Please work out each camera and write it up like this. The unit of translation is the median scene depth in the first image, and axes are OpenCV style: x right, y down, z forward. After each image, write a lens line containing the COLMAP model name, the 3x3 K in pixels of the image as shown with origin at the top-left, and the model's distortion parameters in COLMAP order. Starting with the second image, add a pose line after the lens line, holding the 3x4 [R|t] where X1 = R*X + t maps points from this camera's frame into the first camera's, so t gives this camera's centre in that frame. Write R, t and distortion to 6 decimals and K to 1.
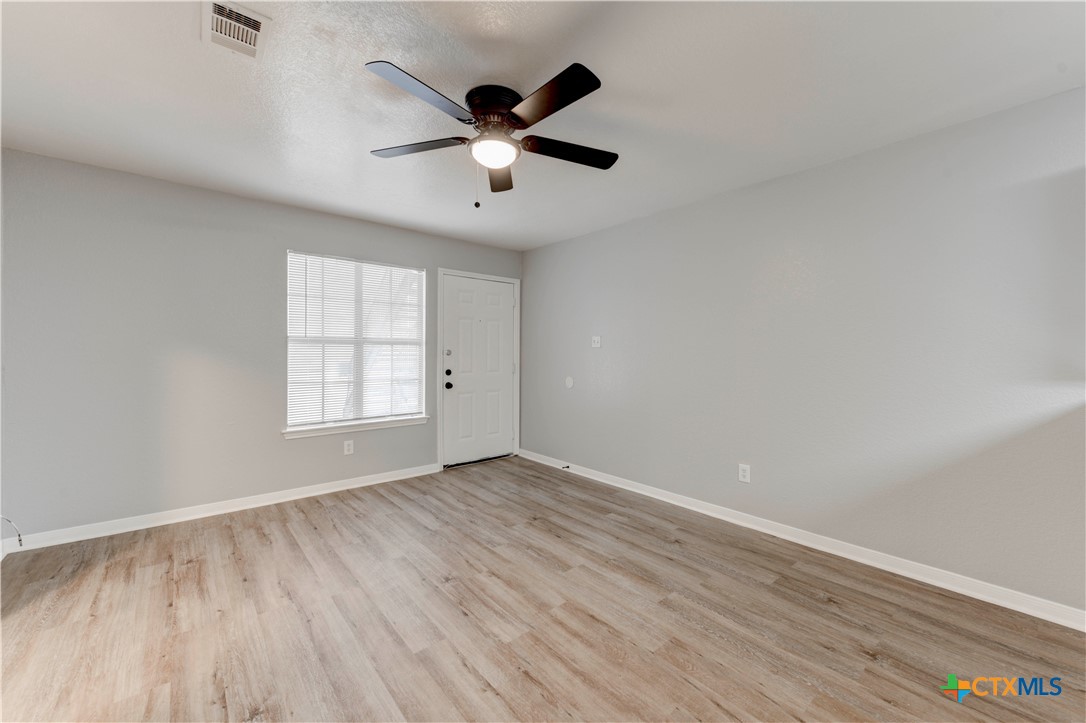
lens RADIAL K [[426.4, 0, 550.0], [0, 426.4, 356.6], [0, 0, 1]] dist [0.012689, -0.004448]
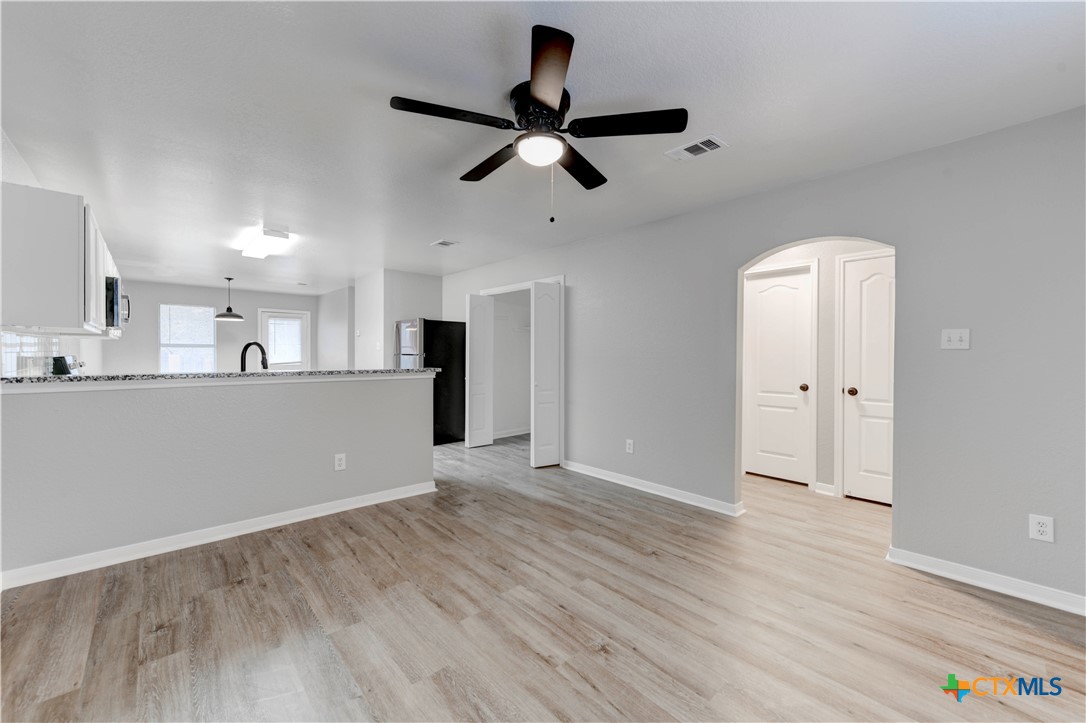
lens RADIAL K [[426.4, 0, 550.0], [0, 426.4, 356.6], [0, 0, 1]] dist [0.012689, -0.004448]
pose [[-0.999387, -0.010889, -0.033275, -0.112920], [-0.011381, 0.999828, 0.014621, -0.017083], [0.033110, 0.014990, -0.999339, 1.796386]]
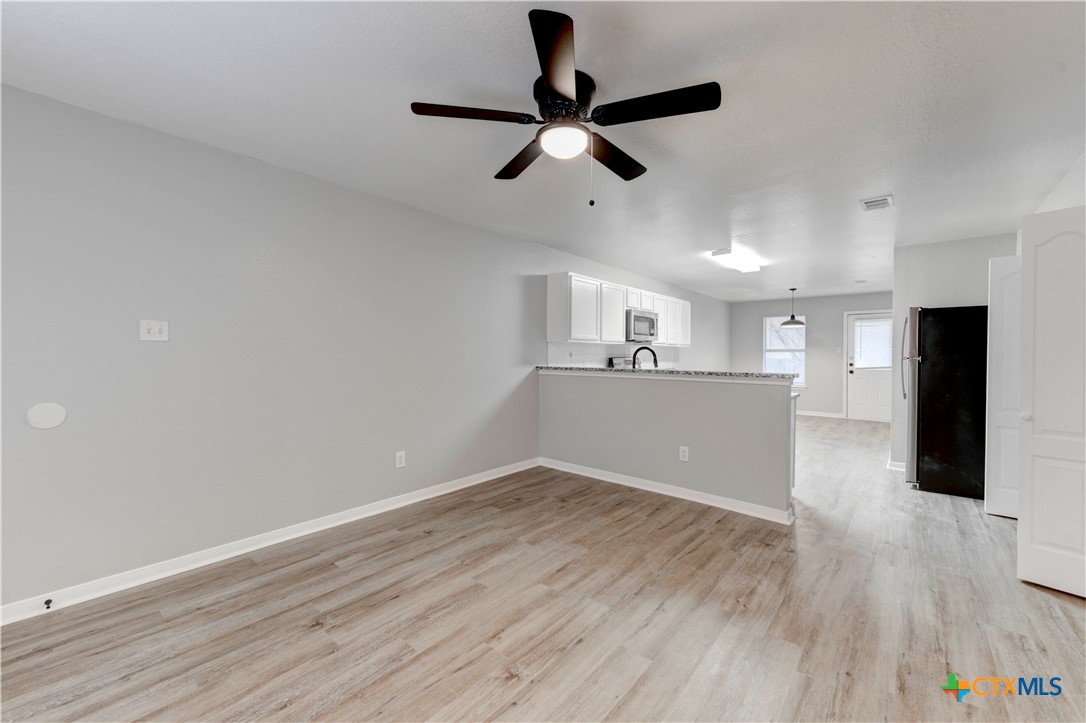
lens RADIAL K [[426.4, 0, 550.0], [0, 426.4, 356.6], [0, 0, 1]] dist [0.012689, -0.004448]
pose [[-0.158261, -0.012260, 0.987321, -0.959050], [0.000351, 0.999922, 0.012472, -0.014417], [-0.987397, 0.002320, -0.158245, 1.069390]]
